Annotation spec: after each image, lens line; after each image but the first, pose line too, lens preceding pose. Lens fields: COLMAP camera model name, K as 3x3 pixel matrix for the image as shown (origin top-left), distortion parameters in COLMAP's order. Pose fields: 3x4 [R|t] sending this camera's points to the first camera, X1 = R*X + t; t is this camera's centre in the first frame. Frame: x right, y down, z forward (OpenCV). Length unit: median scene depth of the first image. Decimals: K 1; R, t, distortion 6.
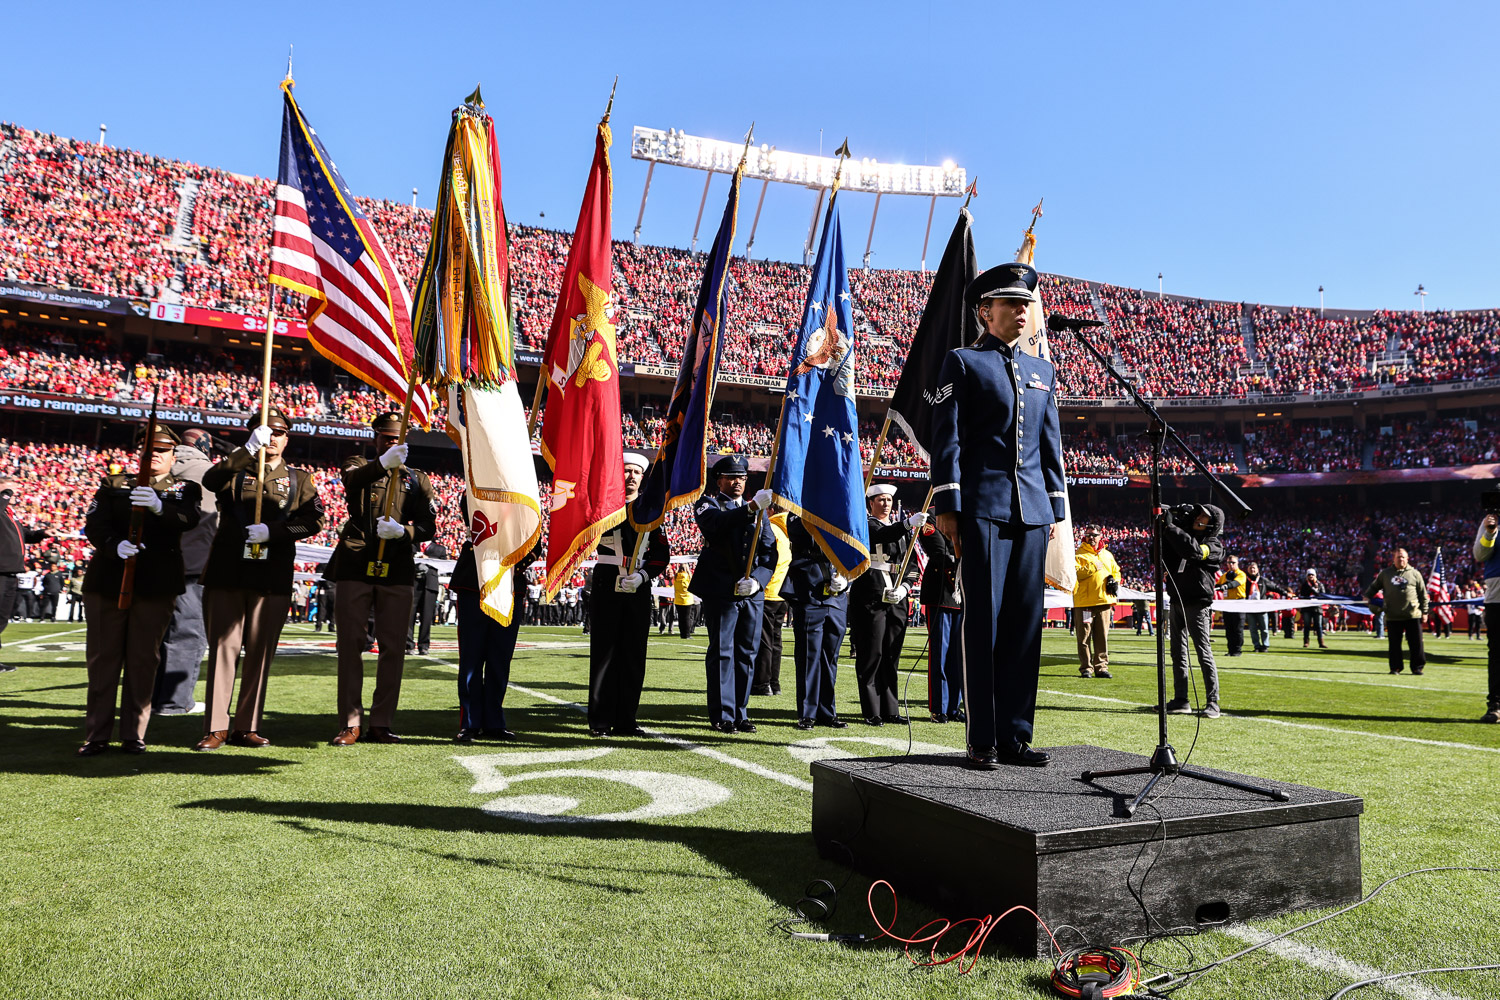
lens RADIAL K [[1070.2, 0, 832.6], [0, 1070.2, 446.8], [0, 0, 1]] dist [-0.007506, 0.004903]
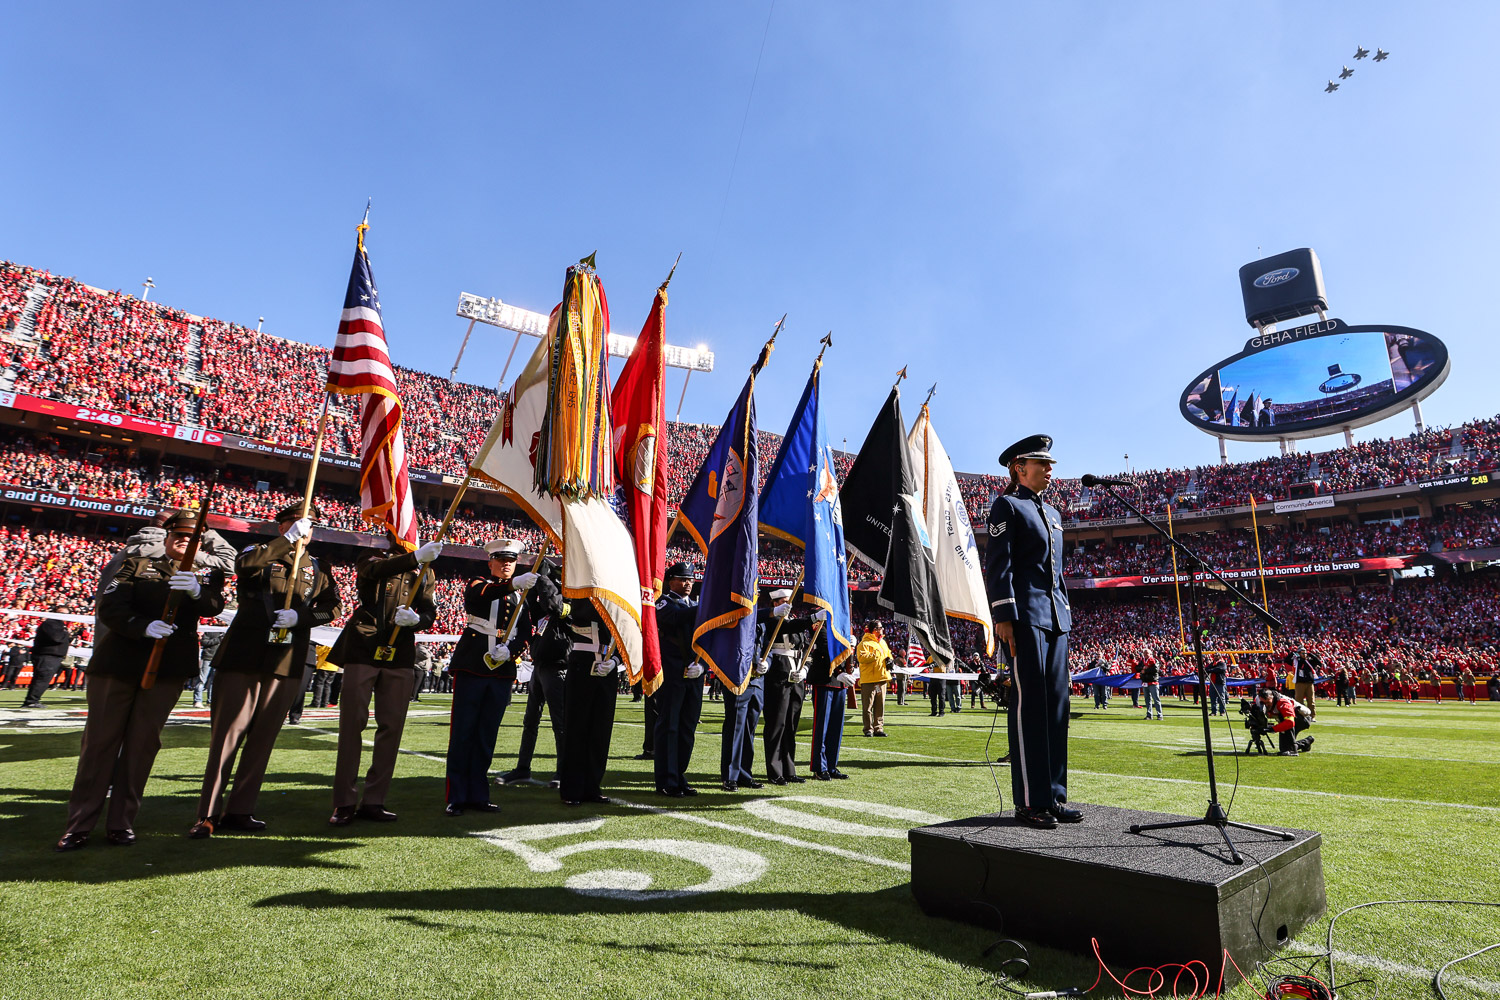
lens RADIAL K [[781.1, 0, 821.6], [0, 781.1, 434.1], [0, 0, 1]] dist [-0.019079, 0.000316]
pose [[0.955899, 0.086647, 0.280625, -0.120890], [-0.043142, 0.986552, -0.157654, -0.001038], [-0.290511, 0.138594, 0.946781, 0.041377]]
